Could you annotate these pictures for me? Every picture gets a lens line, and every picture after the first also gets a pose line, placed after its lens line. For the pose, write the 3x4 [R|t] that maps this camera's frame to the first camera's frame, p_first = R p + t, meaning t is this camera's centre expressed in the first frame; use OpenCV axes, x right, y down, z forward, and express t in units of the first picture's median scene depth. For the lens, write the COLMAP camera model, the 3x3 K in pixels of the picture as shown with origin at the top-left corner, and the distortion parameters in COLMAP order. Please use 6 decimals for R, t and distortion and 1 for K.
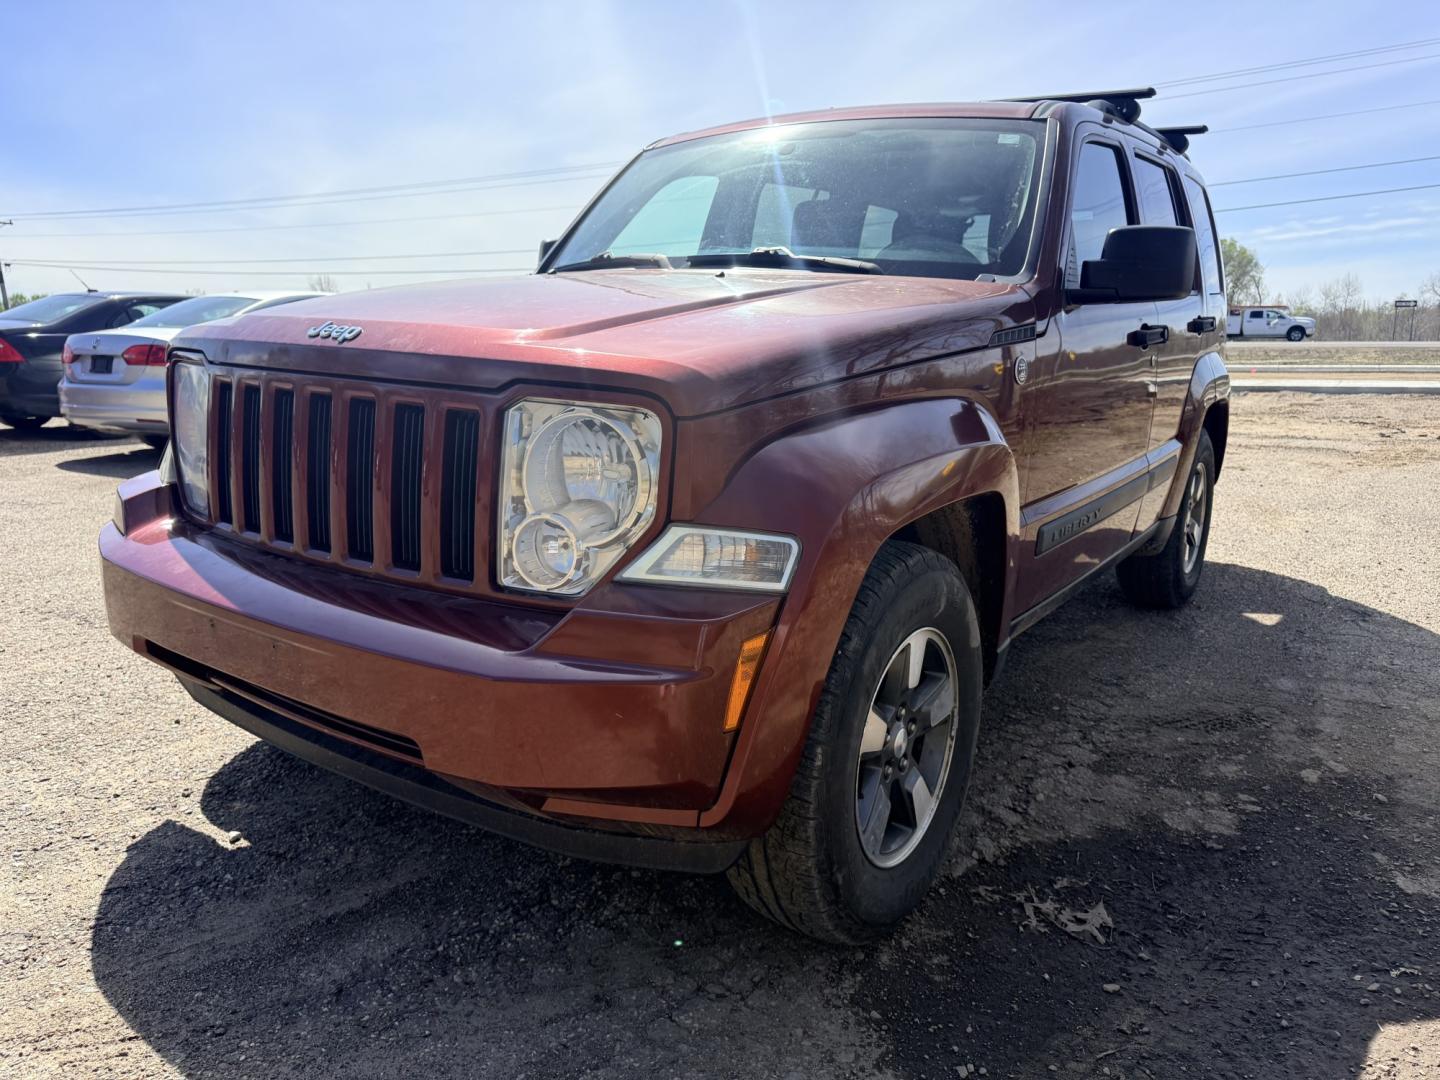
lens RADIAL K [[1034.0, 0, 726.2], [0, 1034.0, 576.1], [0, 0, 1]] dist [-0.011933, 0.000788]
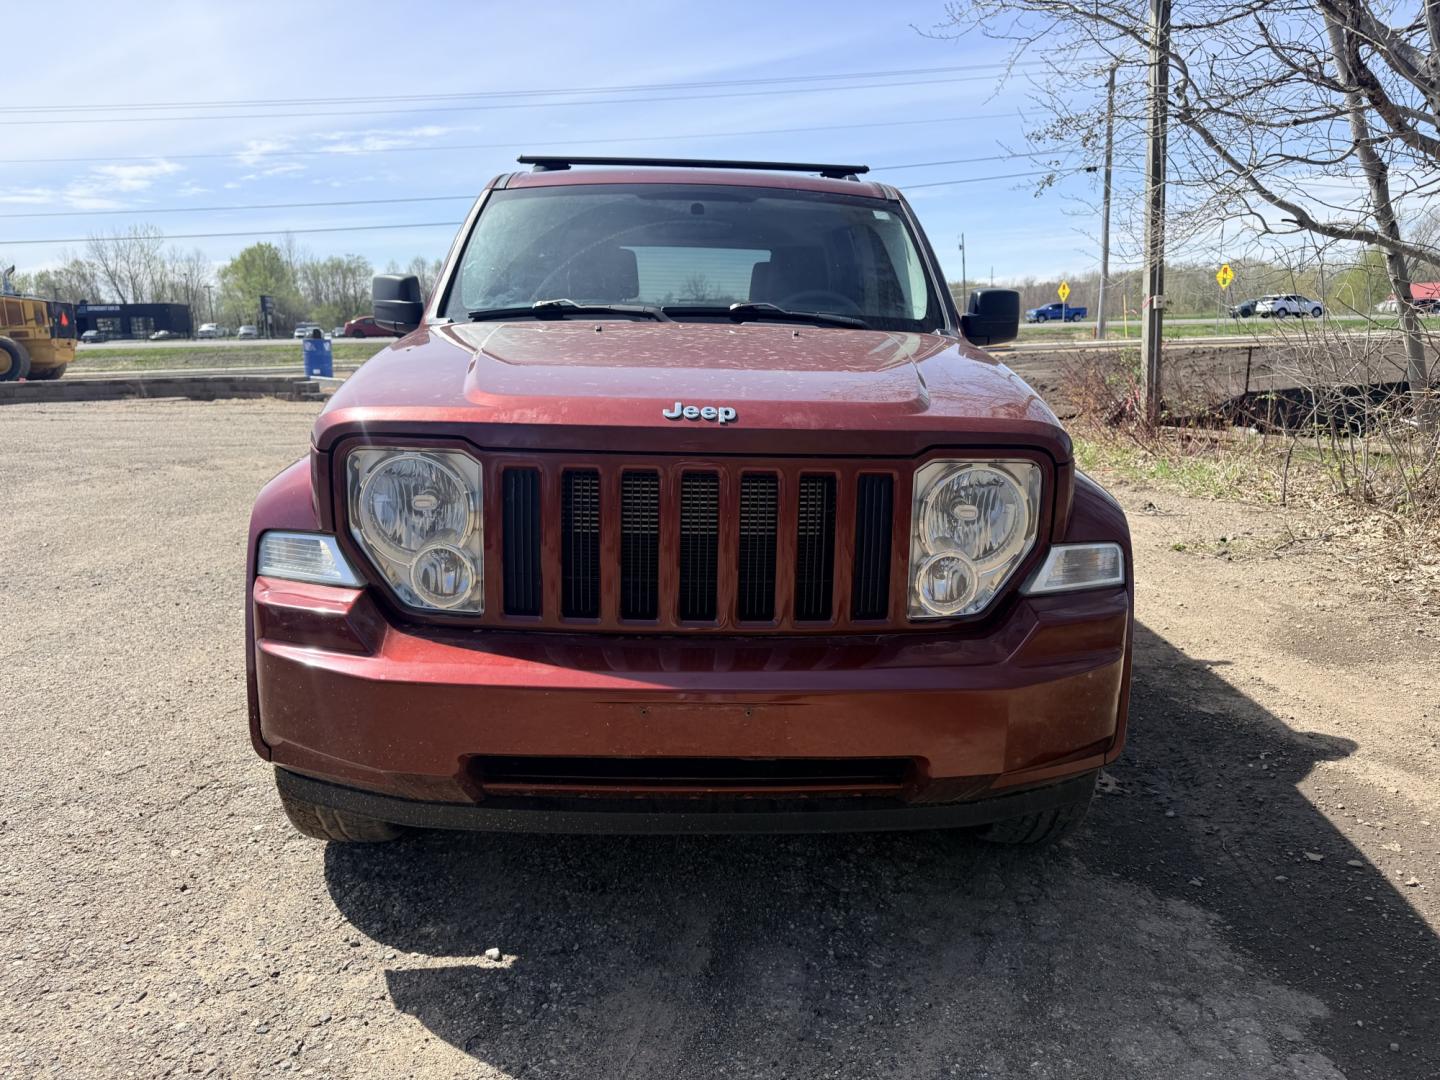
lens RADIAL K [[1034.0, 0, 726.2], [0, 1034.0, 576.1], [0, 0, 1]] dist [-0.011933, 0.000788]
pose [[0.810437, -0.160594, 0.563384, -0.860864], [0.156916, 0.986060, 0.055352, -0.112598], [-0.564419, 0.043545, 0.824339, 0.112968]]
